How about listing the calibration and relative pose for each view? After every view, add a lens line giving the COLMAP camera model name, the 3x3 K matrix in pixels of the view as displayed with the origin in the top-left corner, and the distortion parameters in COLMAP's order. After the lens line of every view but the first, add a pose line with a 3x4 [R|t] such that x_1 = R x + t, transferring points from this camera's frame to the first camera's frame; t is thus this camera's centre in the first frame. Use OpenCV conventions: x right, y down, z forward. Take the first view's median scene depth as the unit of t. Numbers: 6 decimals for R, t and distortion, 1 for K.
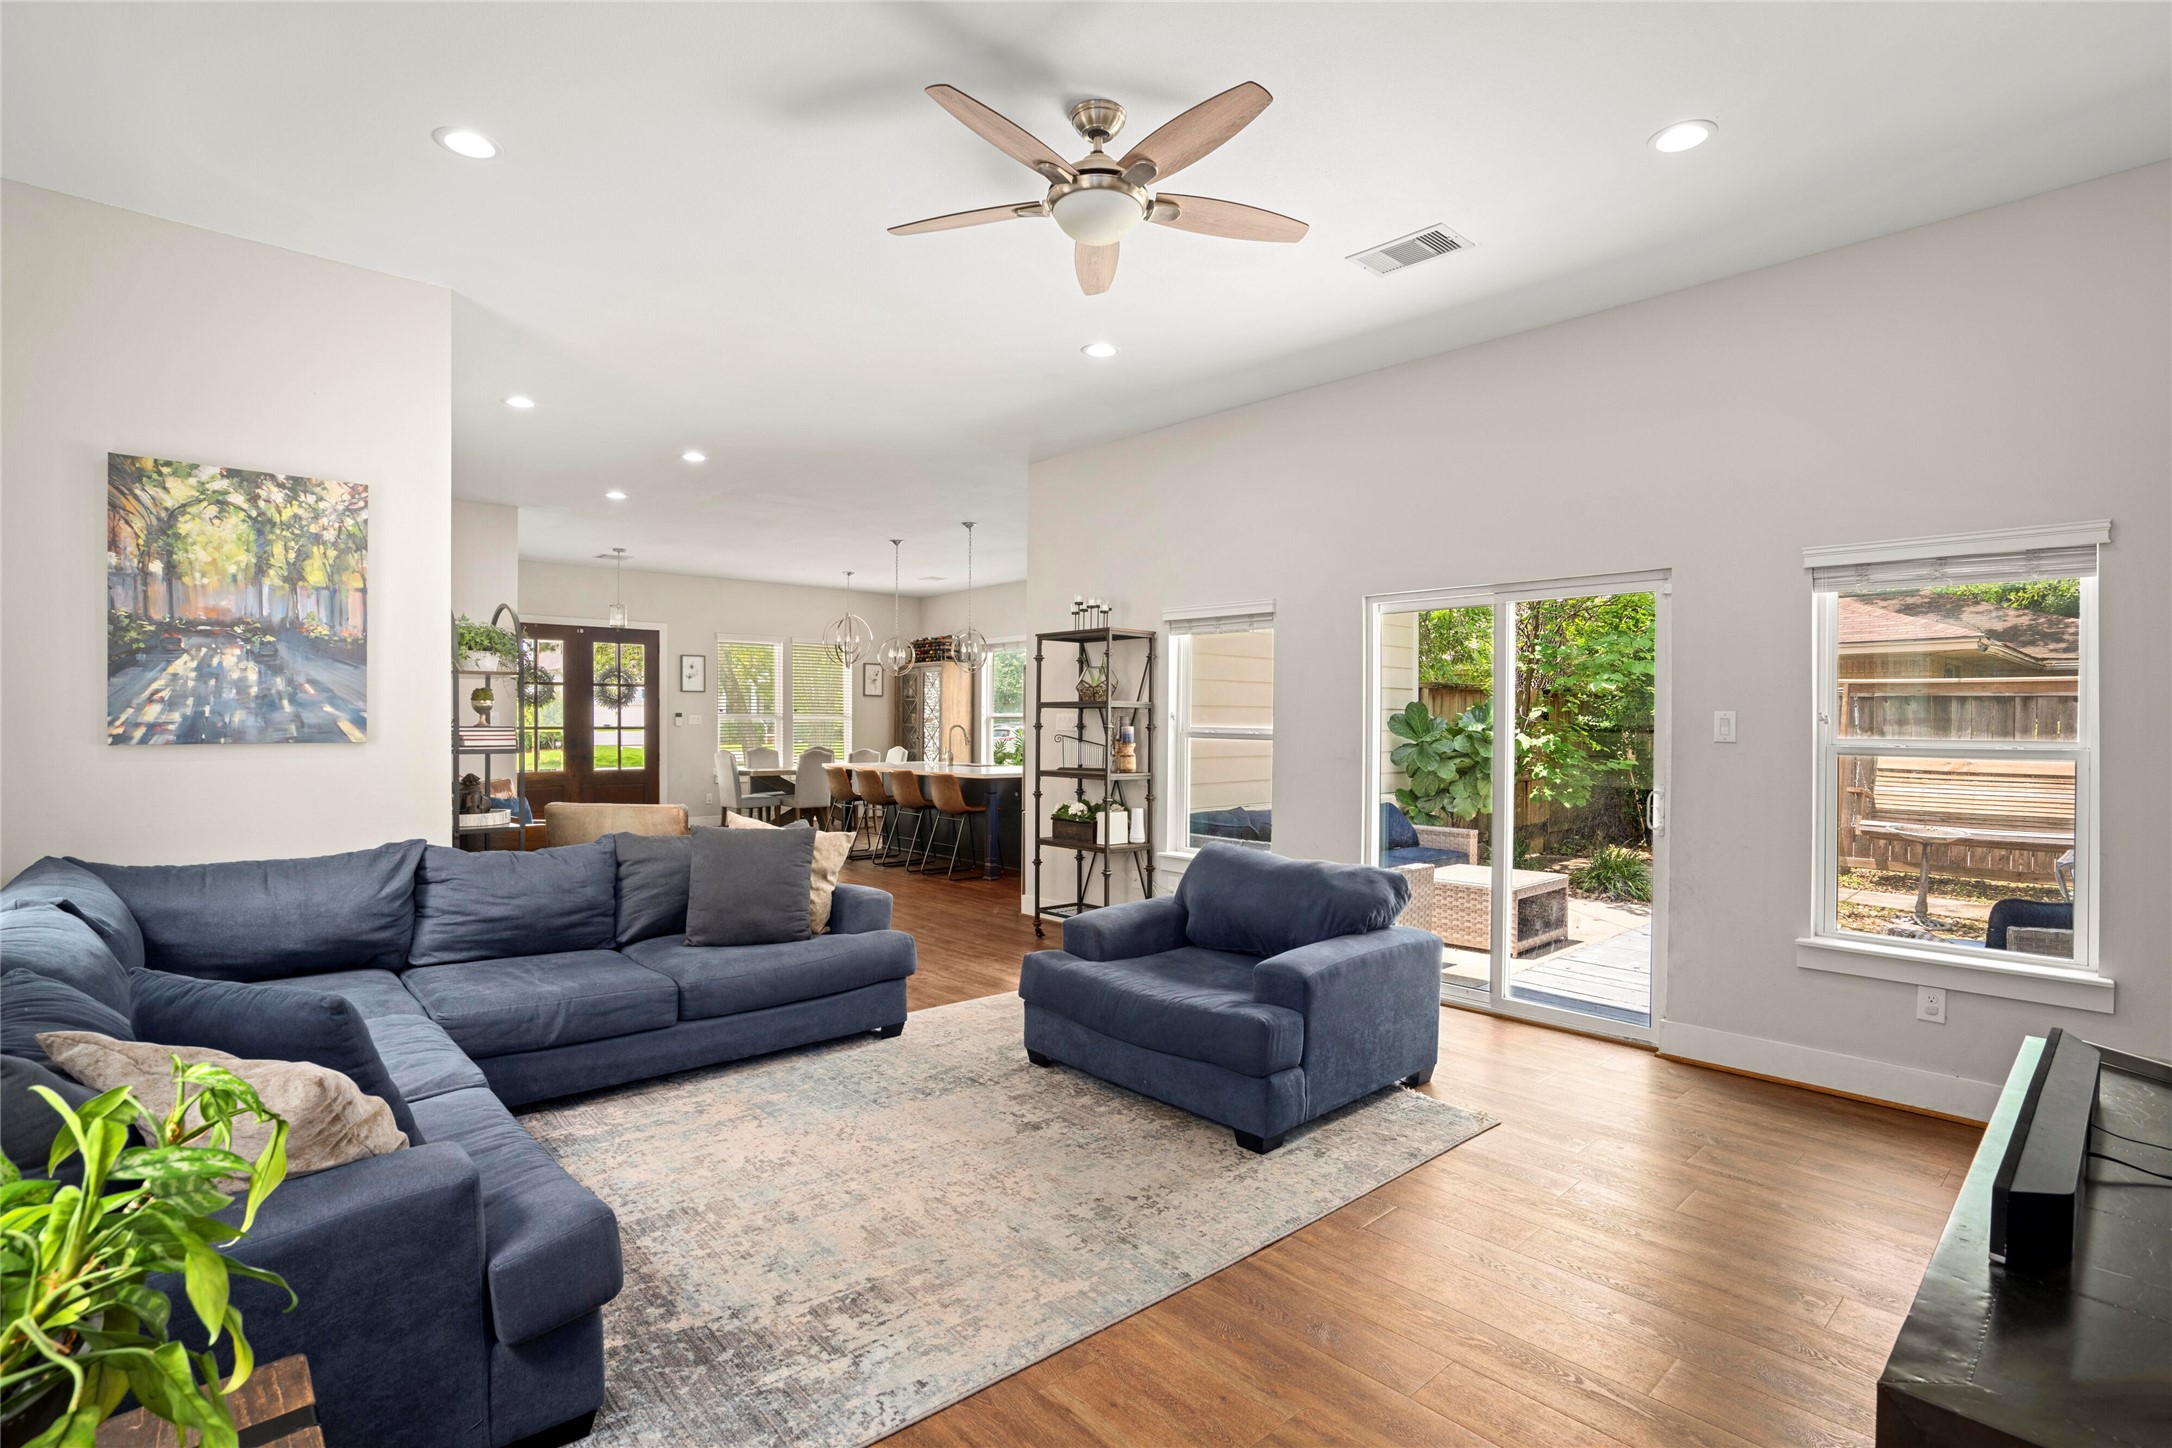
lens RADIAL K [[994.8, 0, 1086.0], [0, 994.8, 724.0], [0, 0, 1]] dist [-0.000834, -0.000023]
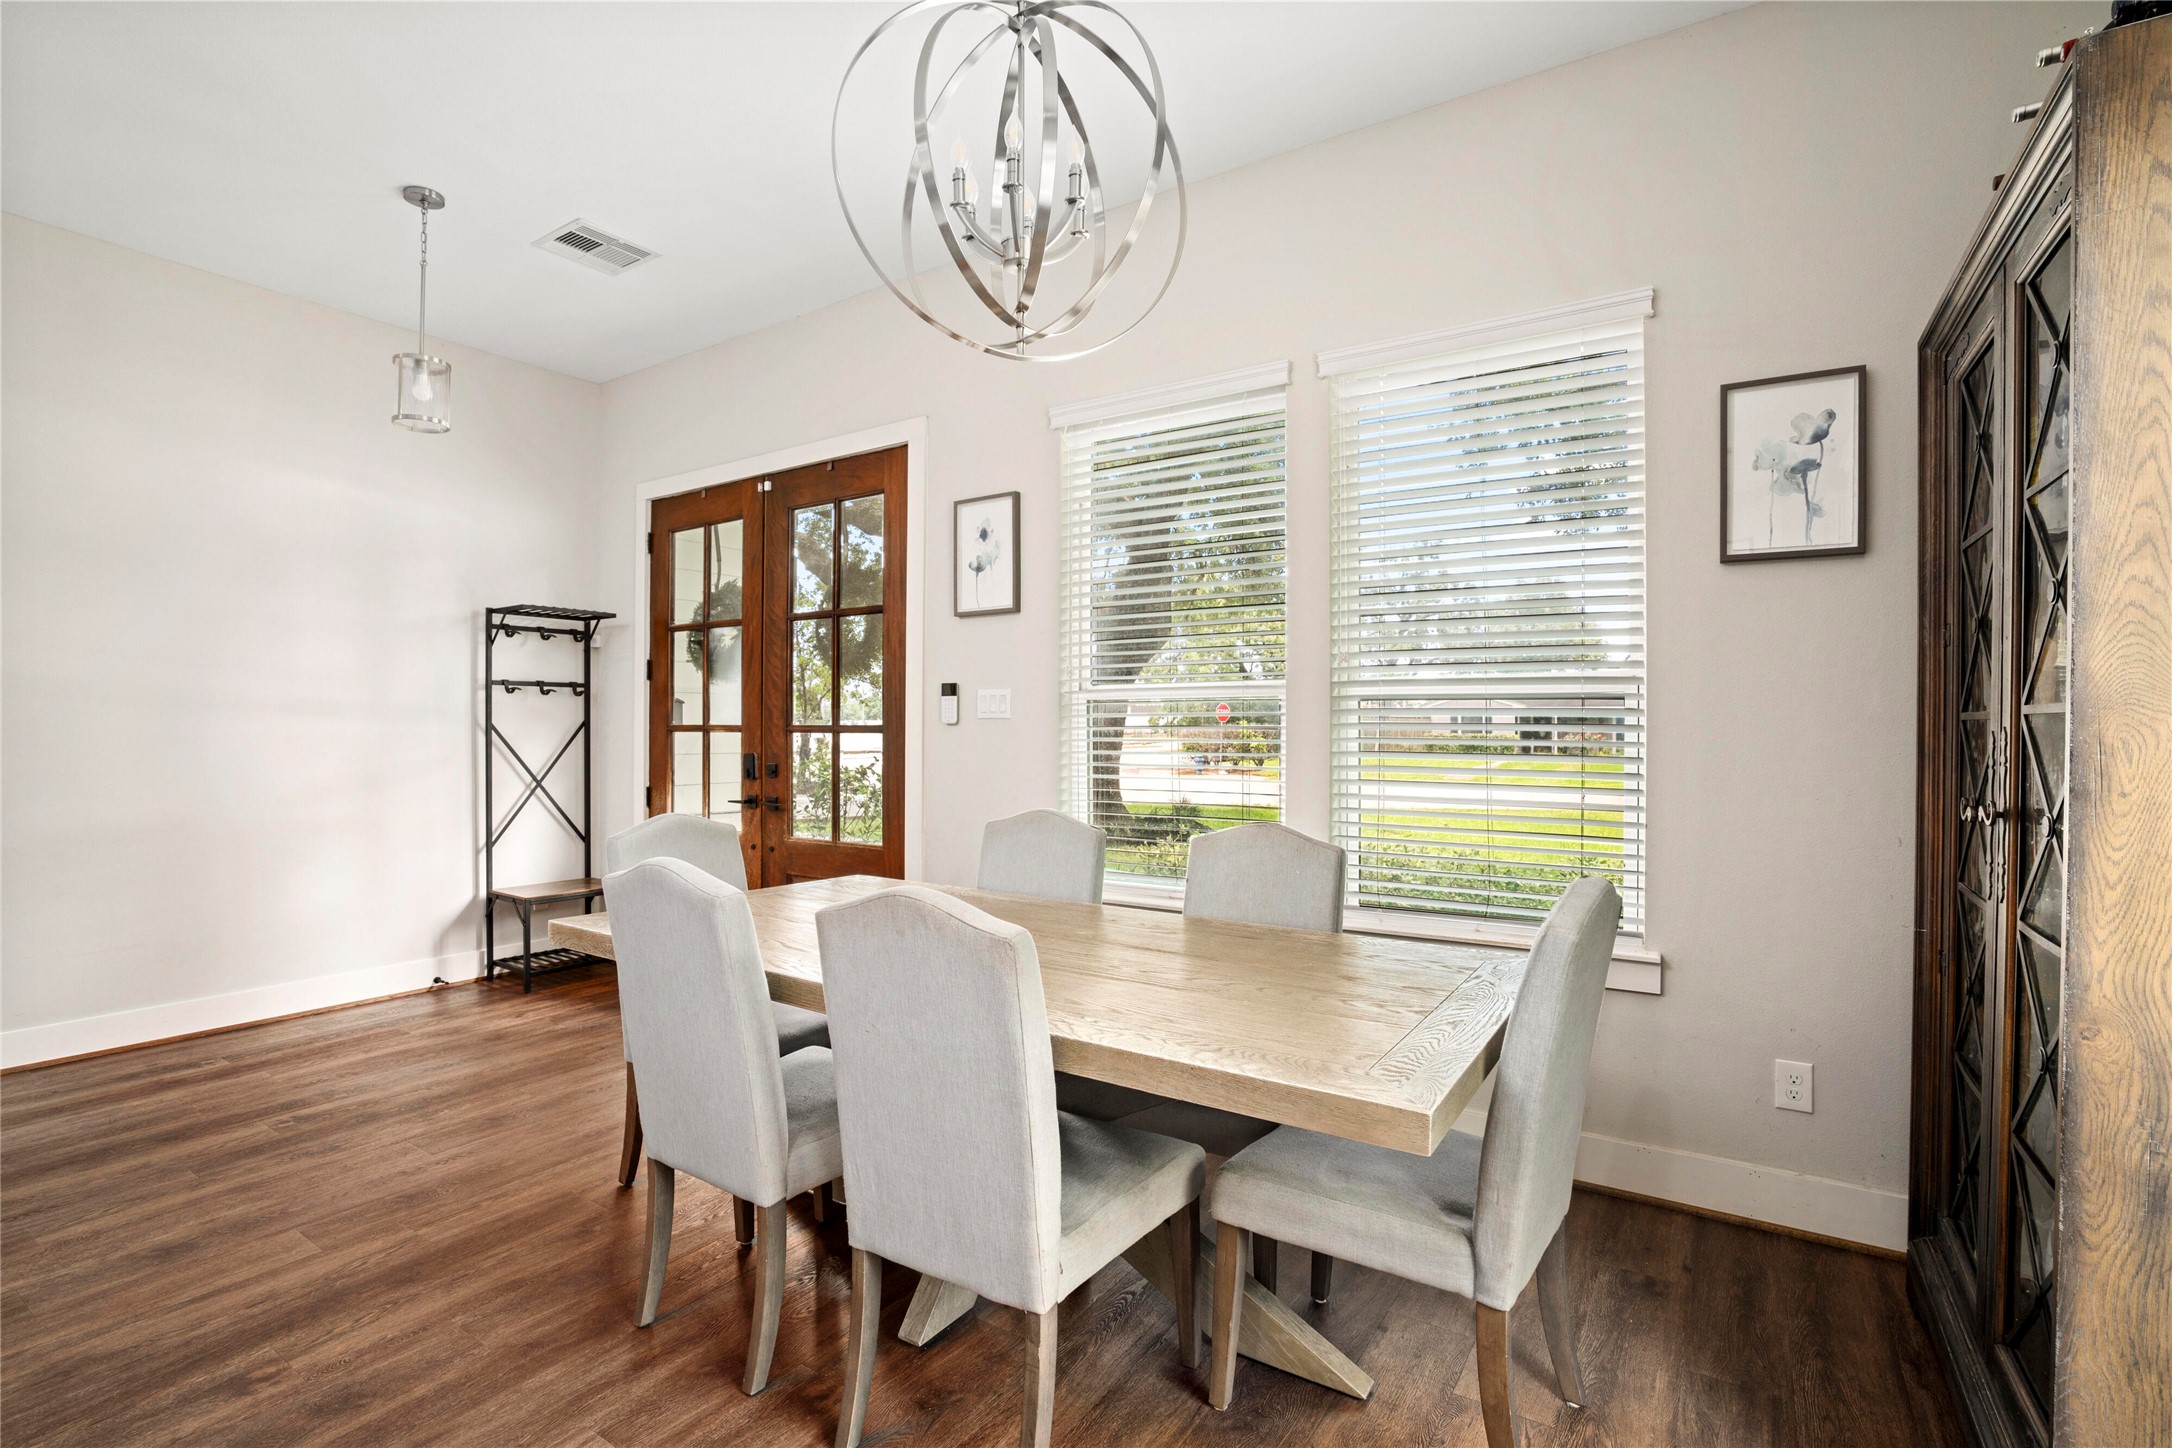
lens RADIAL K [[994.8, 0, 1086.0], [0, 994.8, 724.0], [0, 0, 1]] dist [-0.000834, -0.000023]
pose [[0.253267, -0.003561, -0.967390, -0.084444], [0.000555, 0.999994, -0.003536, 0.003423], [0.967396, 0.000359, 0.253268, 0.982647]]
